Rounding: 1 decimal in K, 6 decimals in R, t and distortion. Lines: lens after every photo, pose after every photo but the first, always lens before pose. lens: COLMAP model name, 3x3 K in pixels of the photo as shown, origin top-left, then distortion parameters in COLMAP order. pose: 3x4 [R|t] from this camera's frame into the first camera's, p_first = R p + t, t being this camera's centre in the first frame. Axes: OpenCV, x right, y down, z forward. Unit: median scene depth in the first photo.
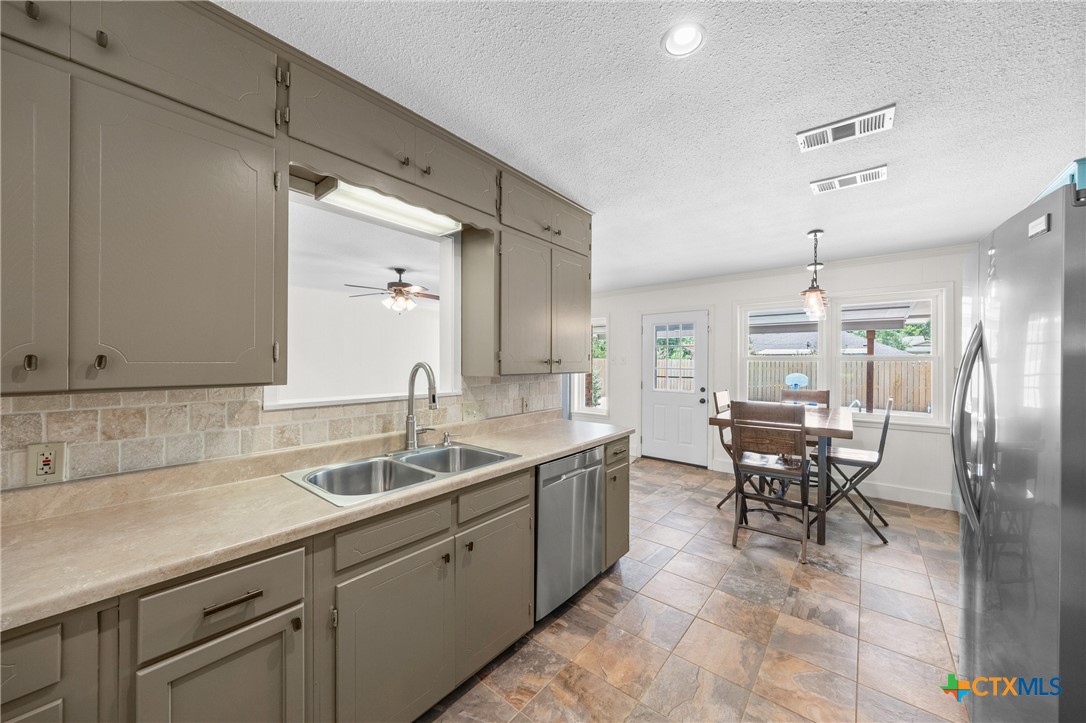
lens RADIAL K [[391.2, 0, 531.7], [0, 391.2, 361.8], [0, 0, 1]] dist [0.001208, -0.001262]
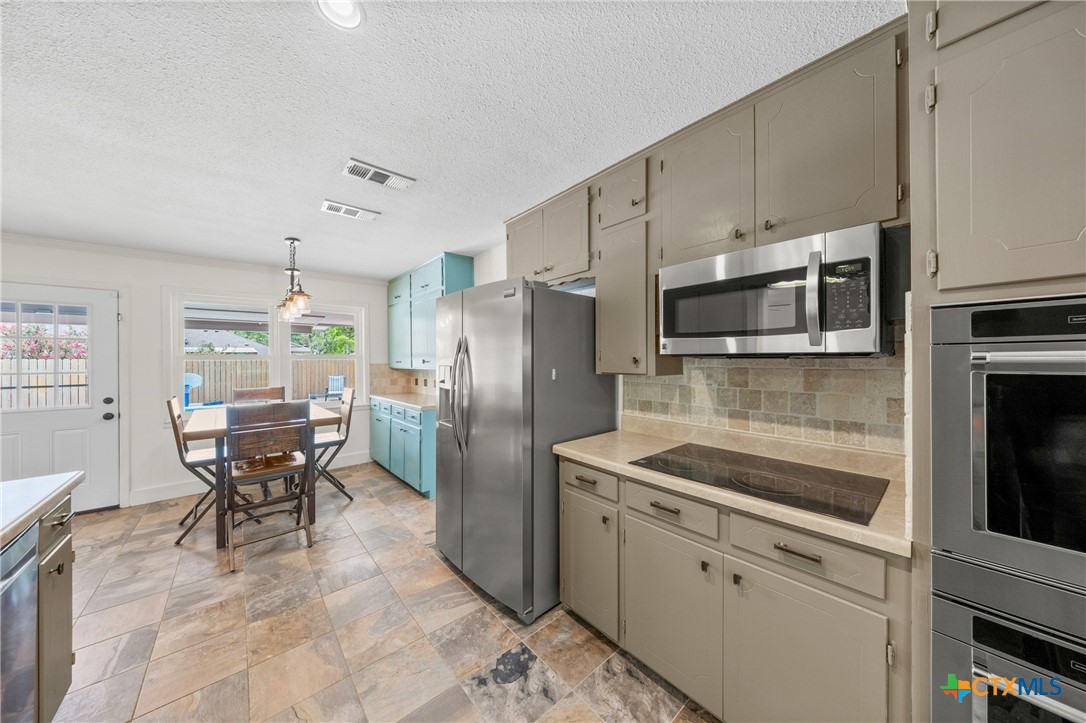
lens RADIAL K [[358.0, 0, 552.2], [0, 358.0, 357.5], [0, 0, 1]] dist [-0.005866, -0.000906]
pose [[0.138563, -0.002591, 0.990350, -0.159066], [0.010476, 0.999944, 0.001150, -0.000891], [-0.990298, 0.010216, 0.138582, 0.171037]]
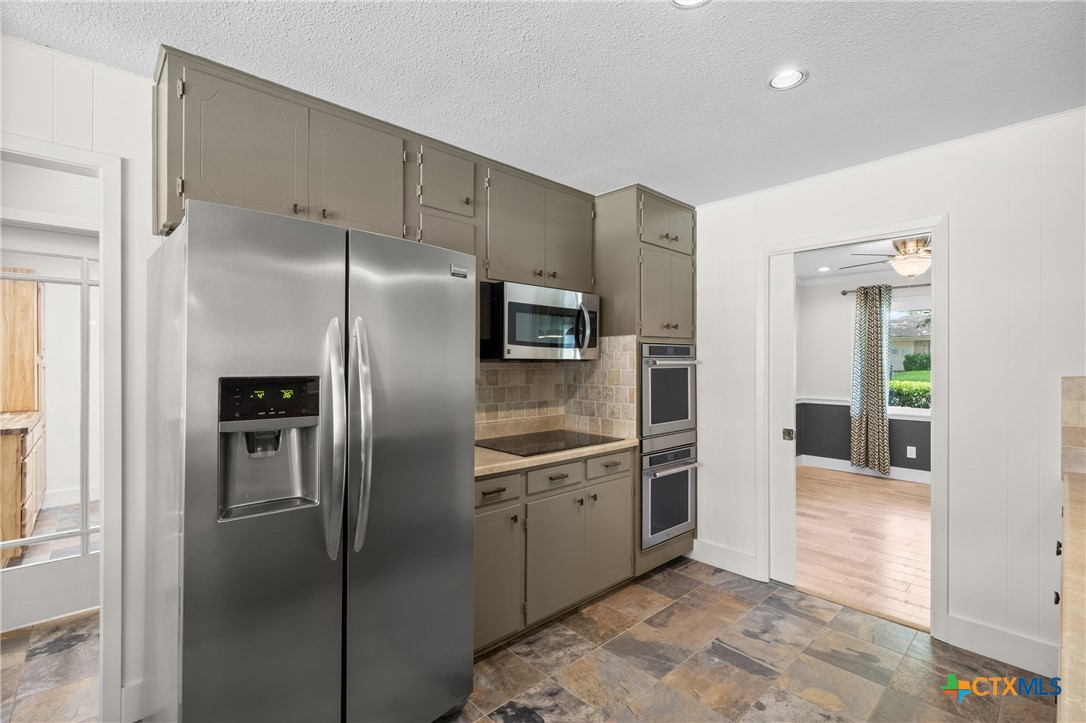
lens RADIAL K [[483.0, 0, 541.1], [0, 483.0, 359.7], [0, 0, 1]] dist [0.017541, -0.001291]
pose [[-0.993188, -0.008260, 0.116229, 0.246431], [-0.008239, 0.999966, 0.000657, -0.001944], [-0.116231, -0.000305, -0.993222, 0.889269]]
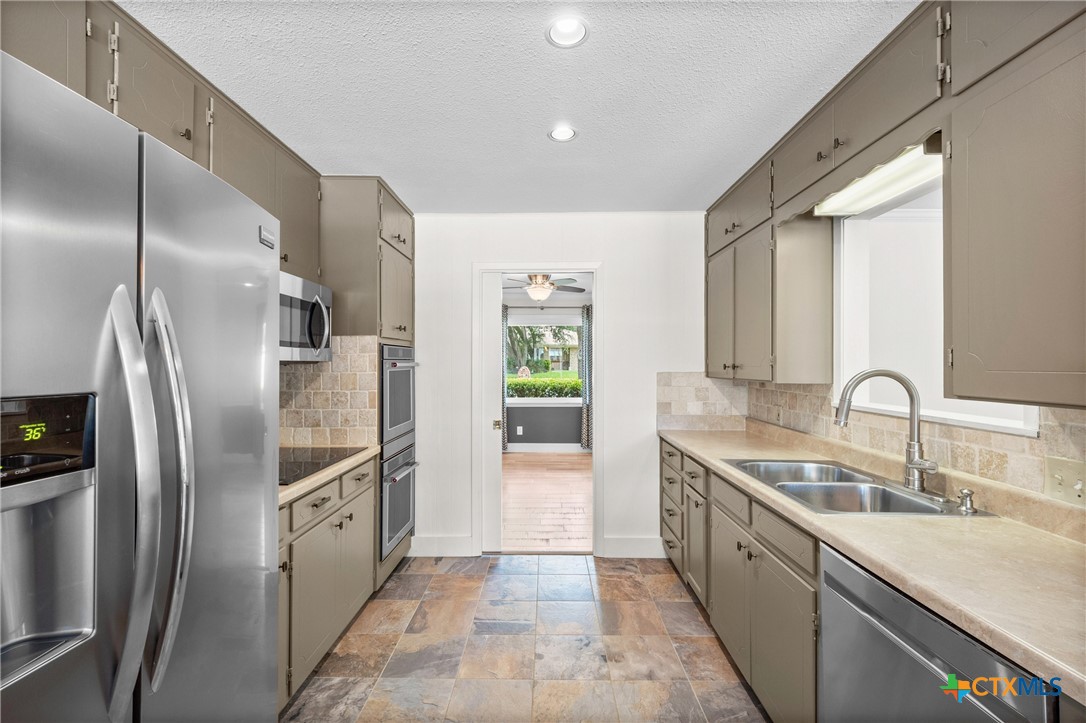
lens RADIAL K [[463.1, 0, 535.5], [0, 463.1, 360.9], [0, 0, 1]] dist [0.003436, -0.001079]
pose [[-0.778087, -0.010259, -0.628072, 0.483116], [-0.006926, 0.999946, -0.007753, 0.000129], [0.628118, -0.001682, -0.778116, 0.777567]]
